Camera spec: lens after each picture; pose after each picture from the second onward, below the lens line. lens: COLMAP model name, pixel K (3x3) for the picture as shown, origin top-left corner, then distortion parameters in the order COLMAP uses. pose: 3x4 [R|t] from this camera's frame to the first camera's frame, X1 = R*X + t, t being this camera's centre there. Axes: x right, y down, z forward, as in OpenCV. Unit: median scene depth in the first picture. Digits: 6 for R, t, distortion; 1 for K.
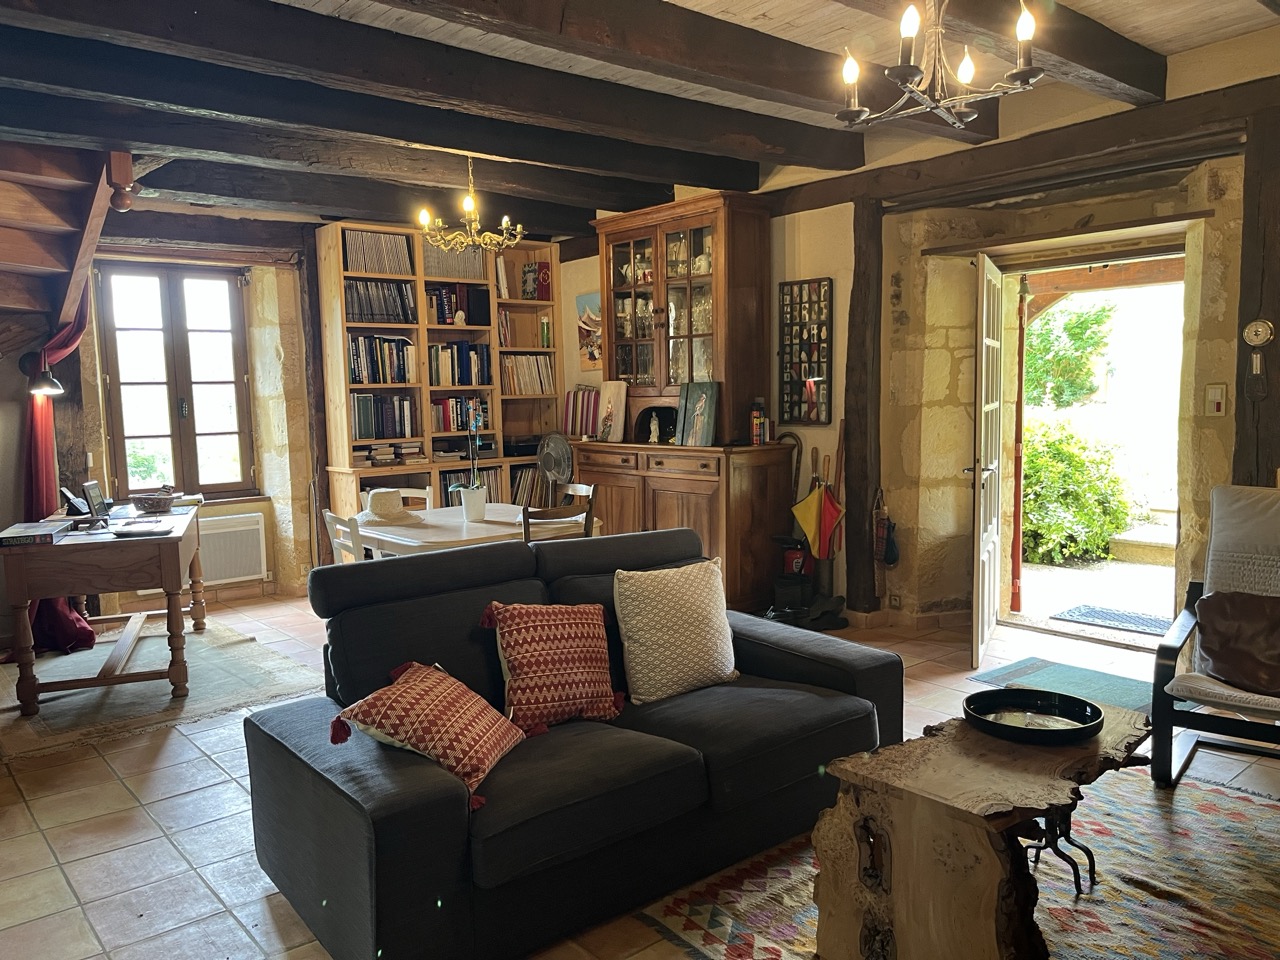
lens RADIAL K [[969.9, 0, 638.8], [0, 969.9, 485.9], [0, 0, 1]] dist [0.046411, -0.046025]
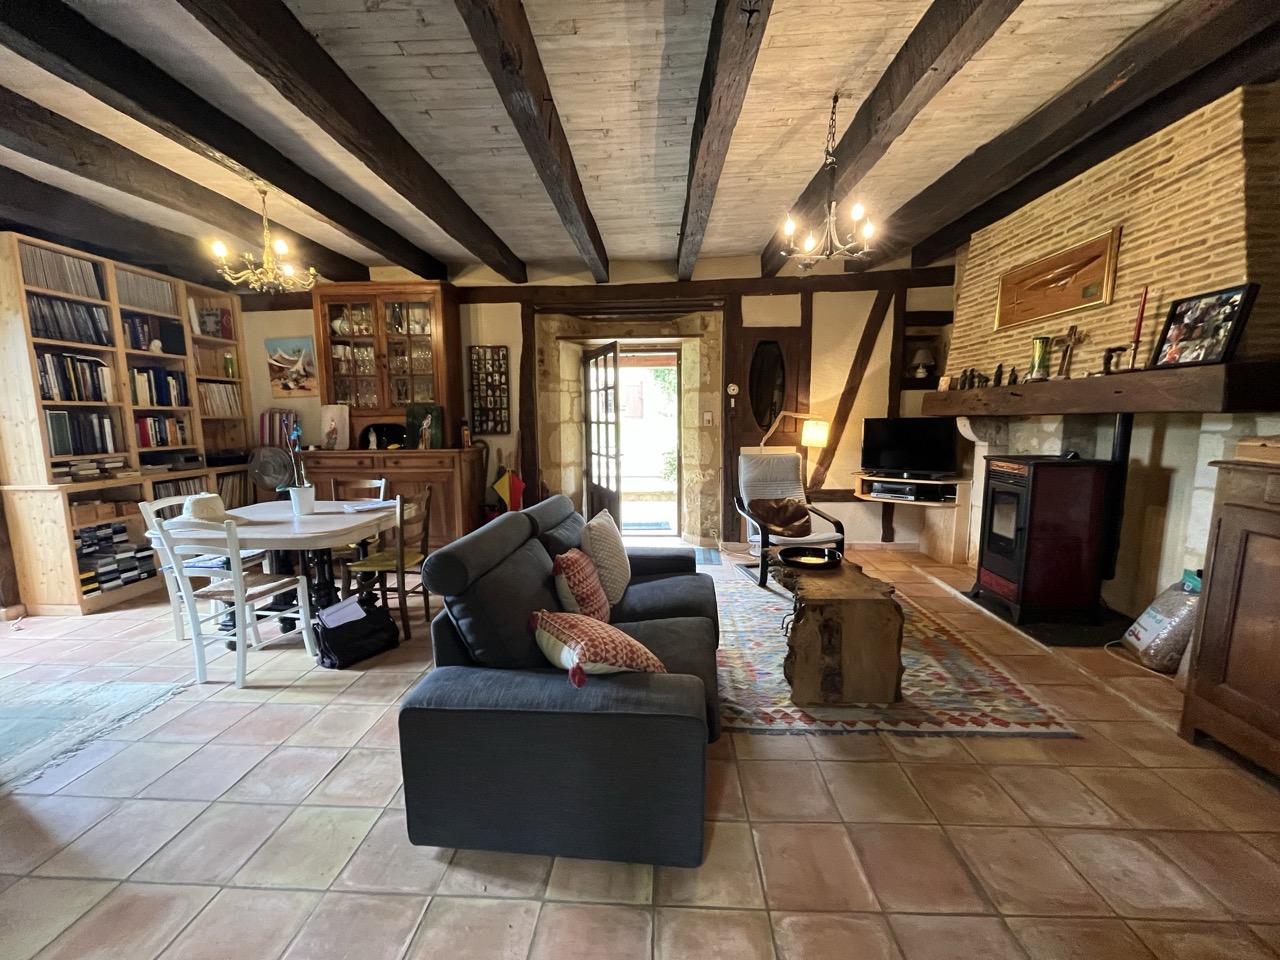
lens RADIAL K [[519.5, 0, 634.9], [0, 519.5, 480.3], [0, 0, 1]] dist [0.002011, -0.000052]
pose [[0.686220, -0.073626, 0.723658, -0.270319], [0.068998, 0.996967, 0.036004, -0.000703], [-0.724114, 0.025224, 0.689219, 0.198113]]
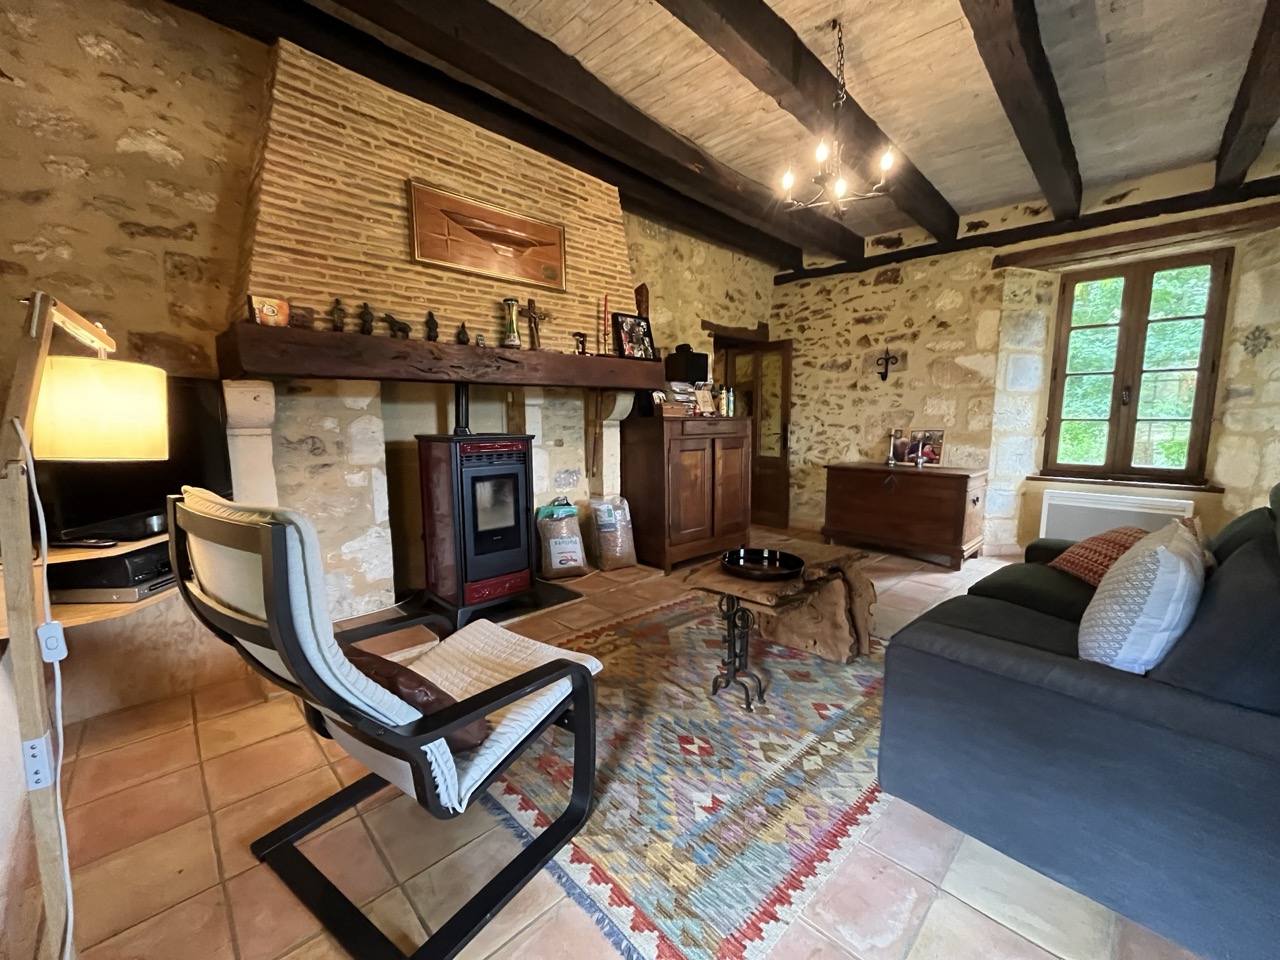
lens RADIAL K [[519.5, 0, 638.8], [0, 519.5, 479.6], [0, 0, 1]] dist [0.002011, -0.000052]
pose [[-0.996610, 0.035874, -0.074034, 0.272098], [0.018524, 0.974659, 0.222927, -0.036868], [0.080155, 0.220800, -0.972020, 0.721757]]
